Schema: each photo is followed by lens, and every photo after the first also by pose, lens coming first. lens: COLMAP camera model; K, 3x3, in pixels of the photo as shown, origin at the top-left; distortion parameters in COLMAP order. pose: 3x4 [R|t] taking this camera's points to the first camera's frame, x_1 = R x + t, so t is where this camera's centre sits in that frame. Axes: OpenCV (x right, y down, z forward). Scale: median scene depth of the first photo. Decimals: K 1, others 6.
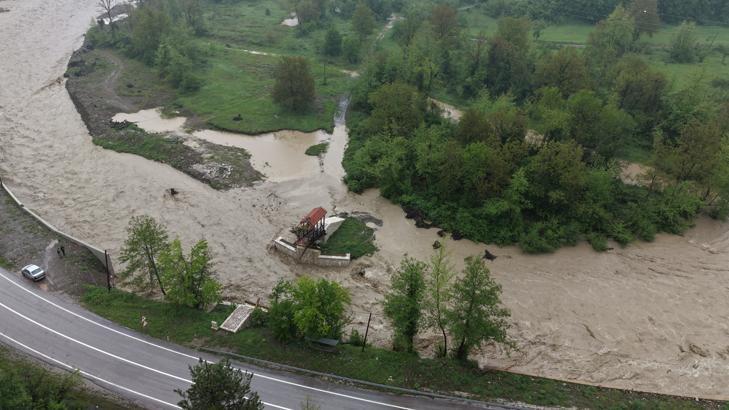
lens RADIAL K [[522.9, 0, 368.9], [0, 522.9, 188.7], [0, 0, 1]] dist [0.135205, -0.324113]
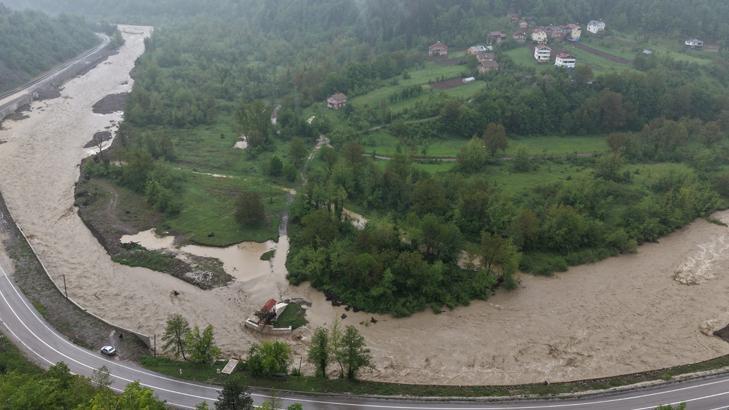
lens RADIAL K [[522.9, 0, 368.9], [0, 522.9, 188.7], [0, 0, 1]] dist [0.135205, -0.324113]
pose [[0.993297, -0.044821, 0.106547, 0.042642], [0.057074, 0.991738, -0.114885, -0.088141], [-0.100517, 0.120196, 0.987648, -0.636872]]
